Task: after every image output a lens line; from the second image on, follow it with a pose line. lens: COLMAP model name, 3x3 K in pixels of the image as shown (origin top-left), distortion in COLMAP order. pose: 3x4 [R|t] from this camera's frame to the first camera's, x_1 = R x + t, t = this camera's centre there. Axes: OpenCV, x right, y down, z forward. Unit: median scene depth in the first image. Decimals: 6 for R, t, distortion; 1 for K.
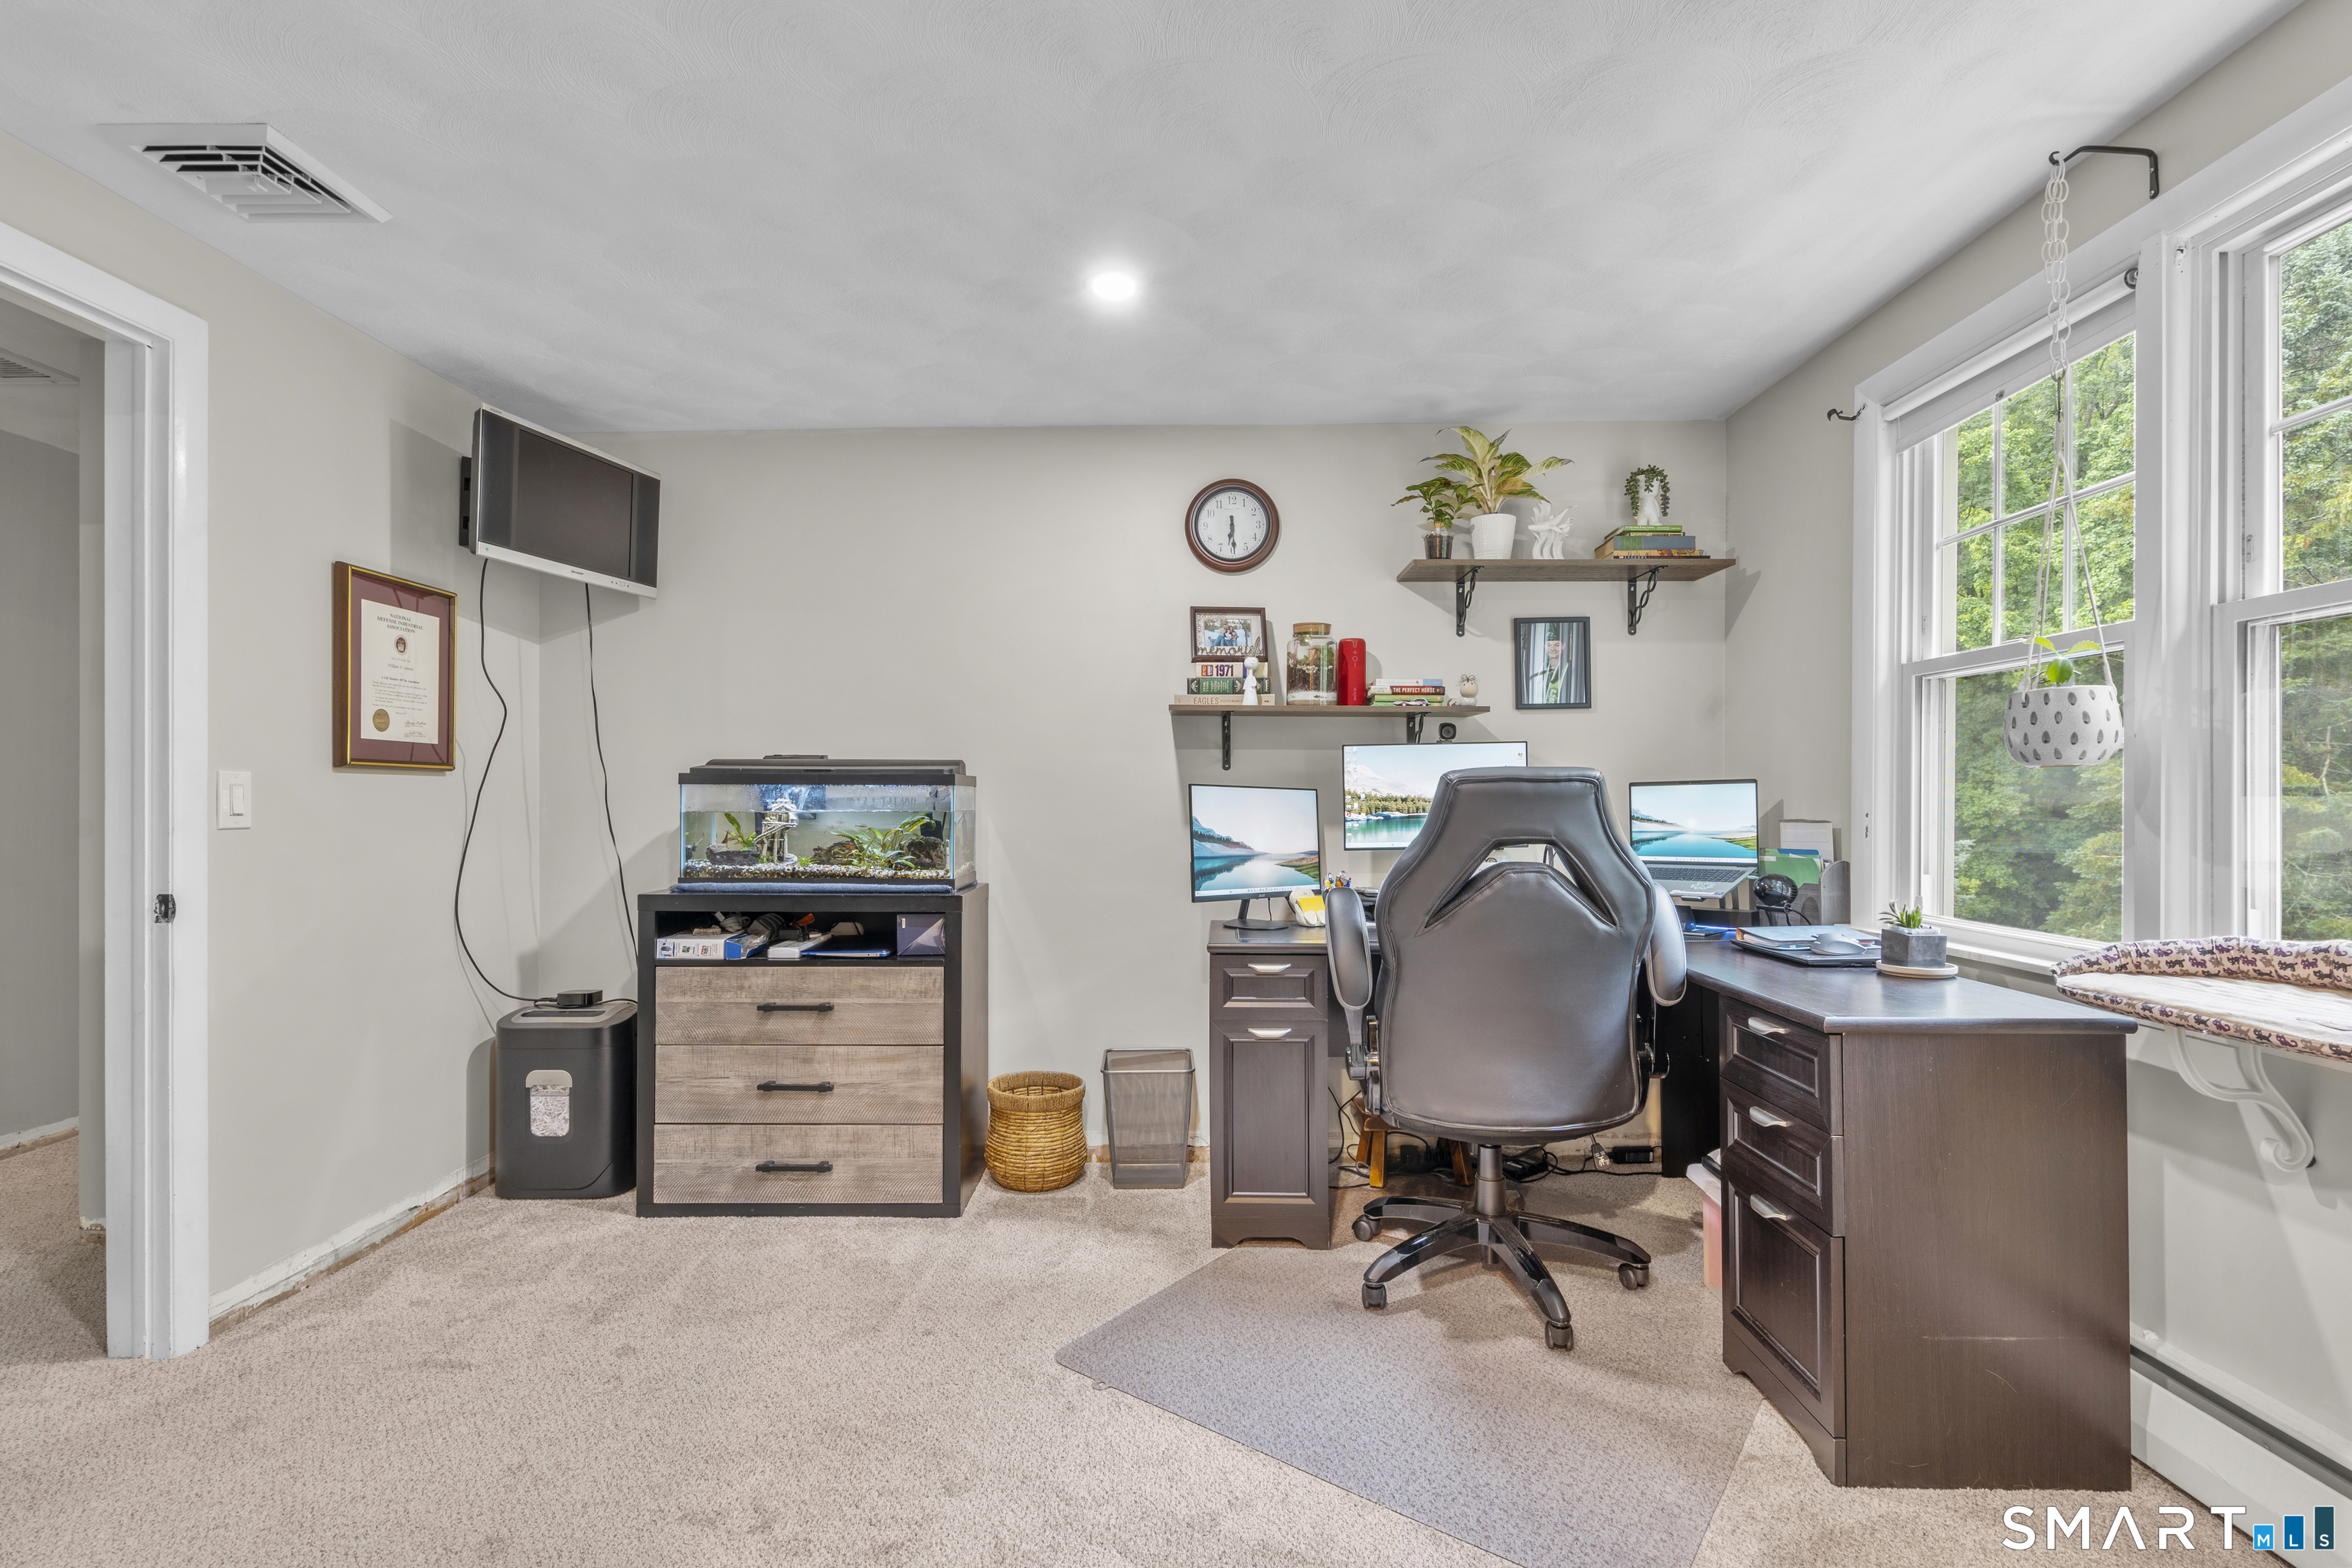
lens RADIAL K [[1056.3, 0, 1185.8], [0, 1056.3, 795.2], [0, 0, 1]] dist [-0.010326, 0.003367]
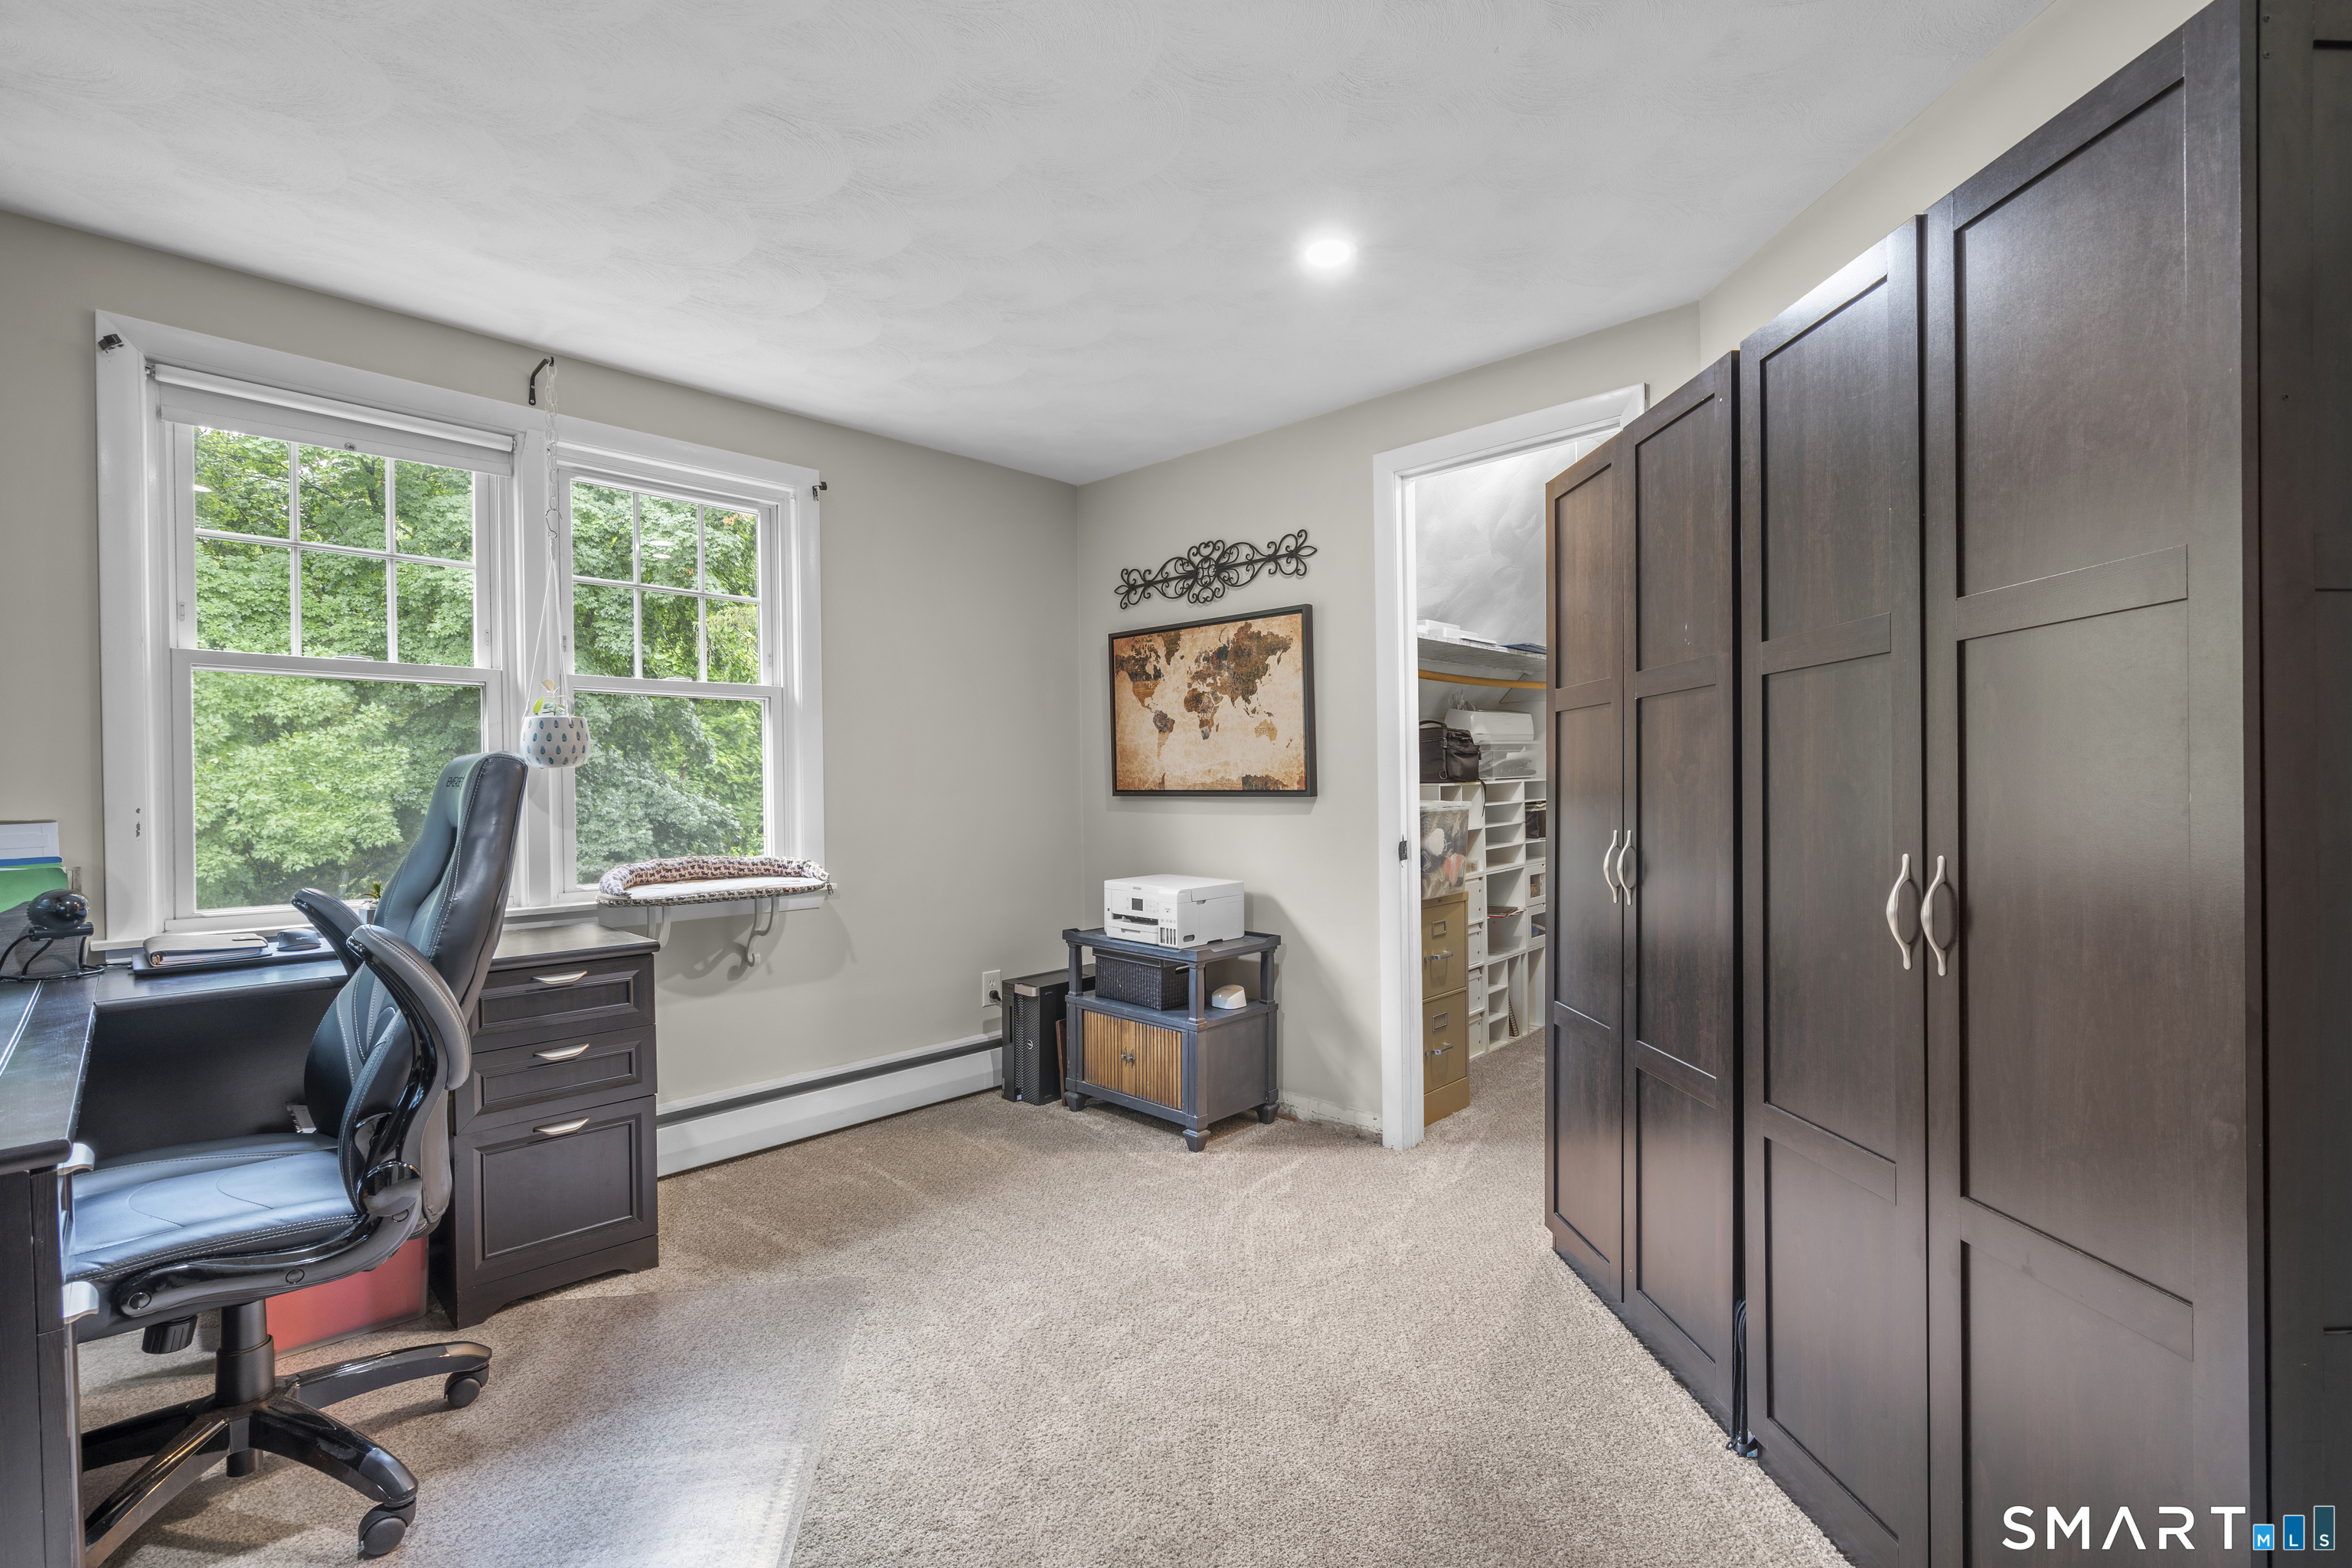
lens RADIAL K [[1056.3, 0, 1178.3], [0, 1056.3, 789.9], [0, 0, 1]] dist [-0.010326, 0.003367]
pose [[-0.729115, 0.005713, 0.684368, -0.520163], [0.006458, 0.999978, -0.001466, 0.007403], [-0.684361, 0.003351, -0.729136, 0.911367]]
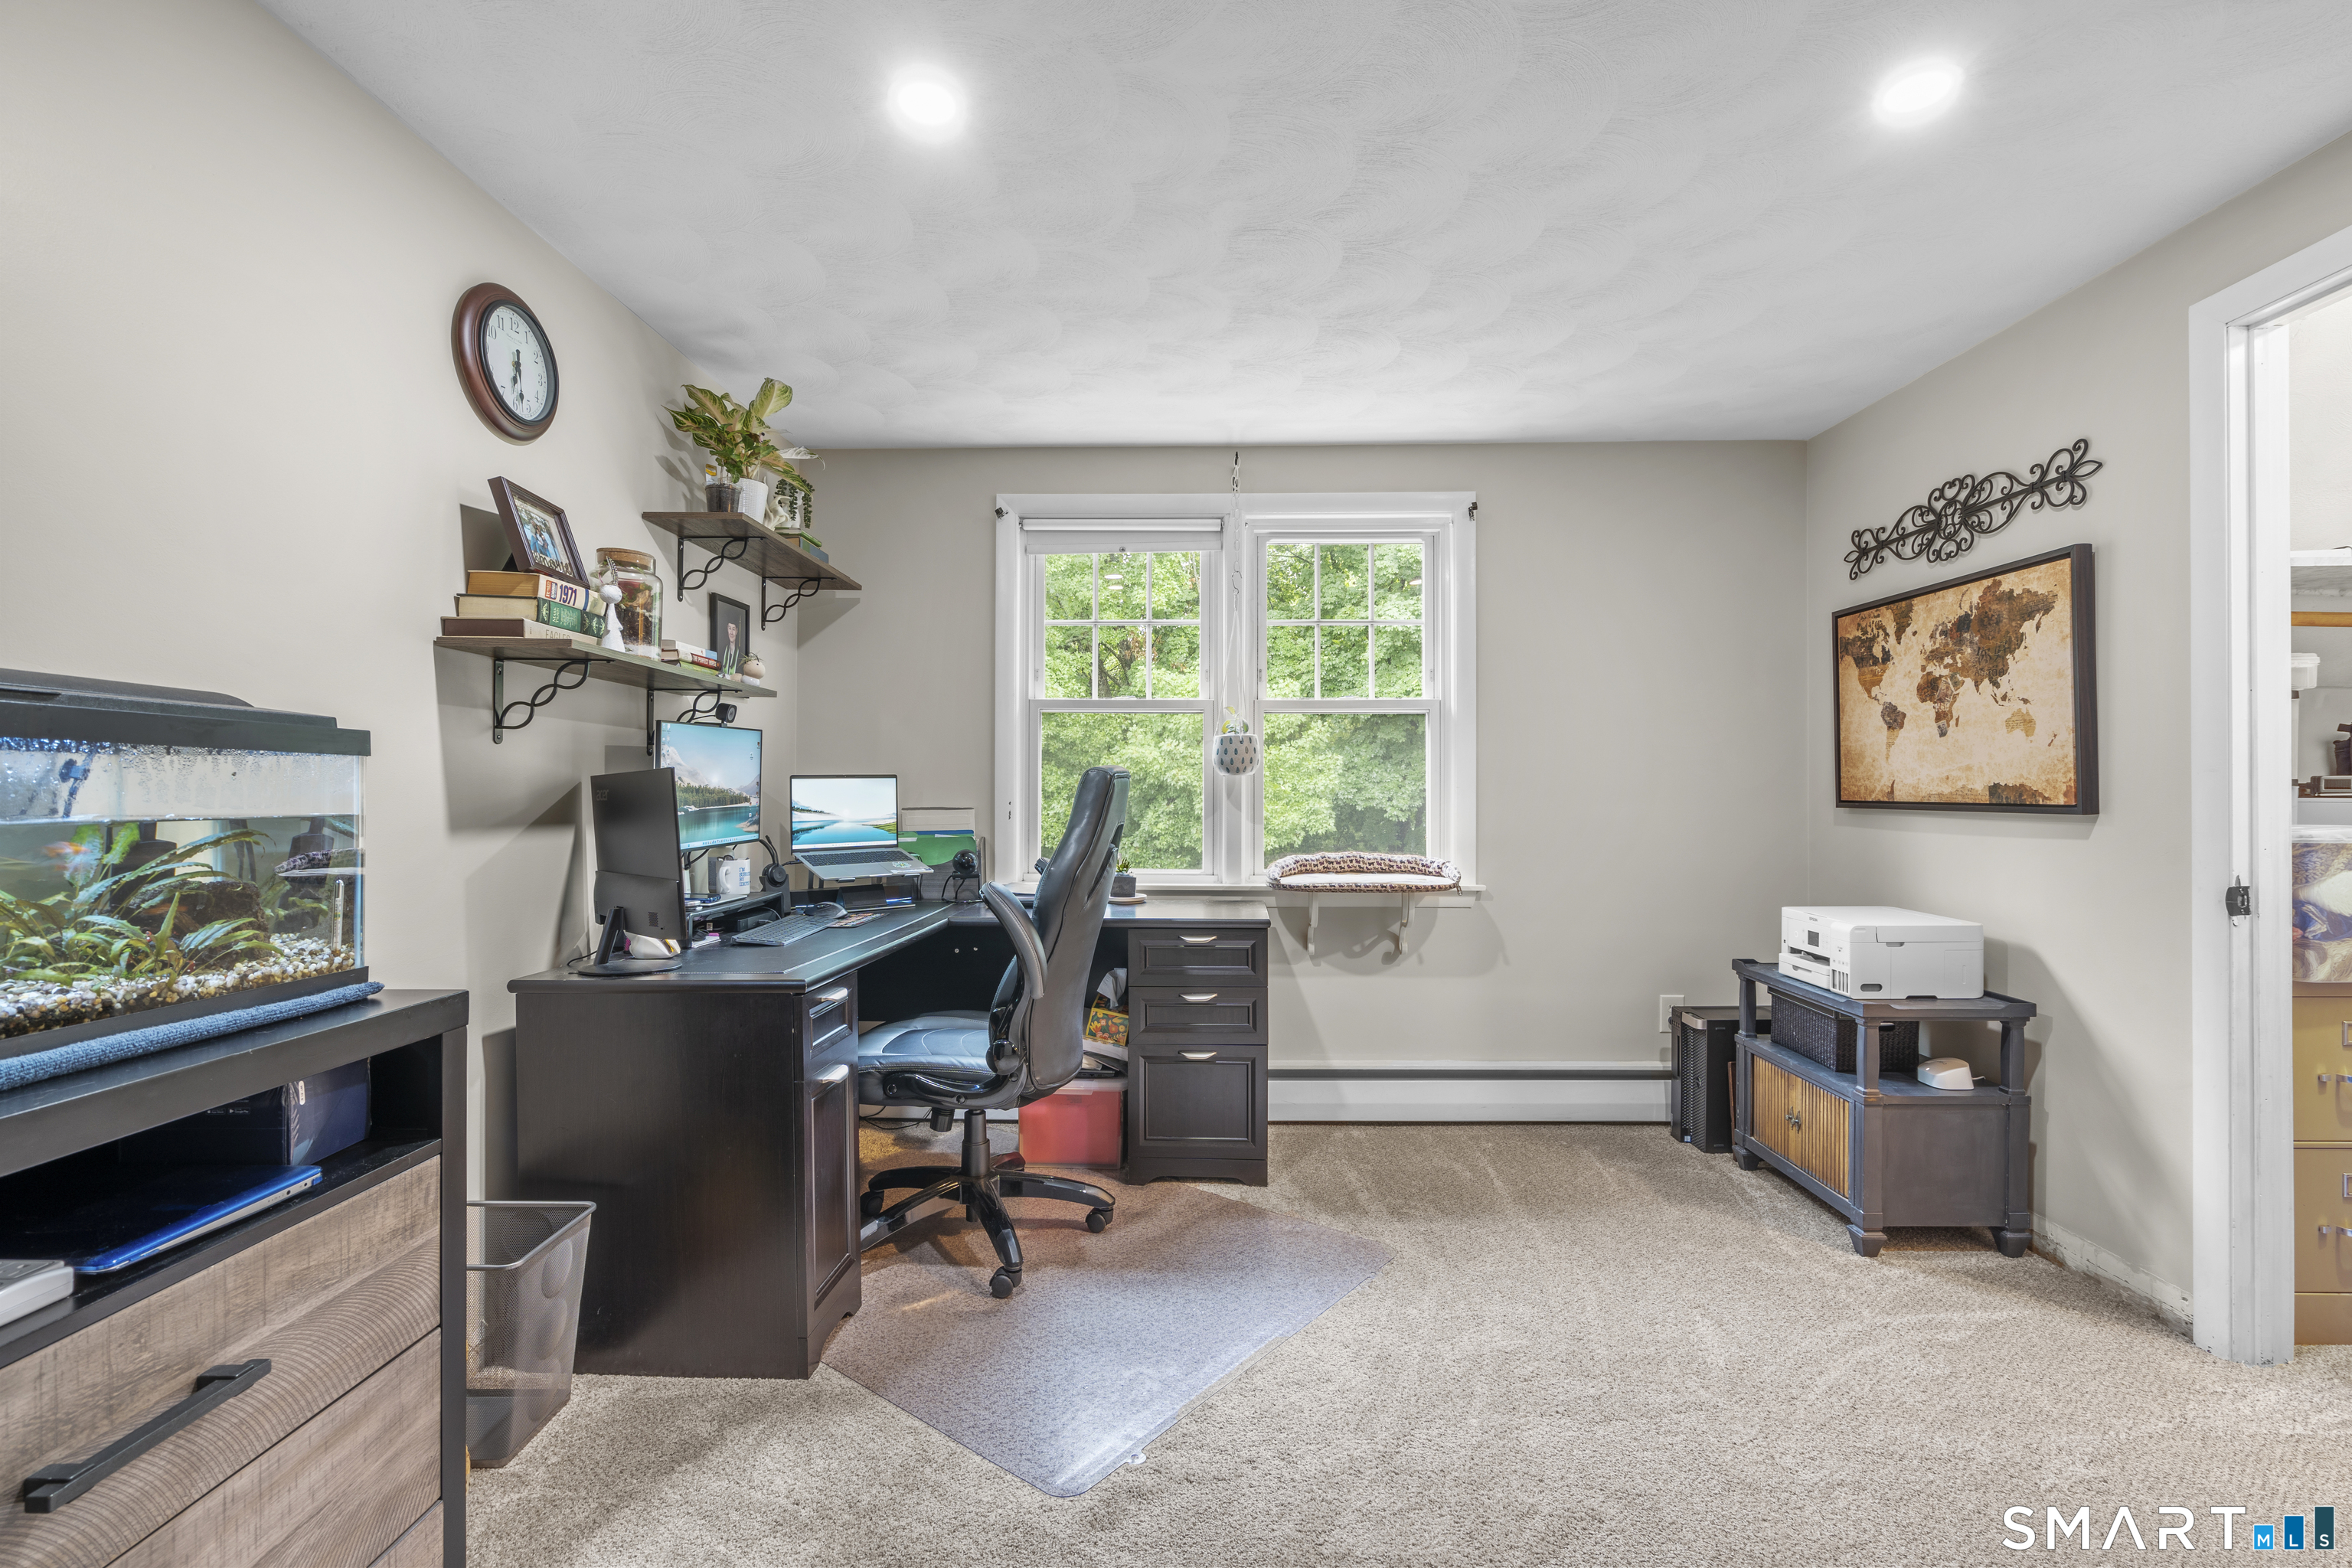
lens RADIAL K [[1056.3, 0, 1173.5], [0, 1056.3, 790.1], [0, 0, 1]] dist [-0.010326, 0.003367]
pose [[0.020110, 0.002802, 0.999794, -0.664816], [-0.007963, 0.999965, -0.002642, 0.002825], [-0.999766, -0.007908, 0.020131, 0.658501]]
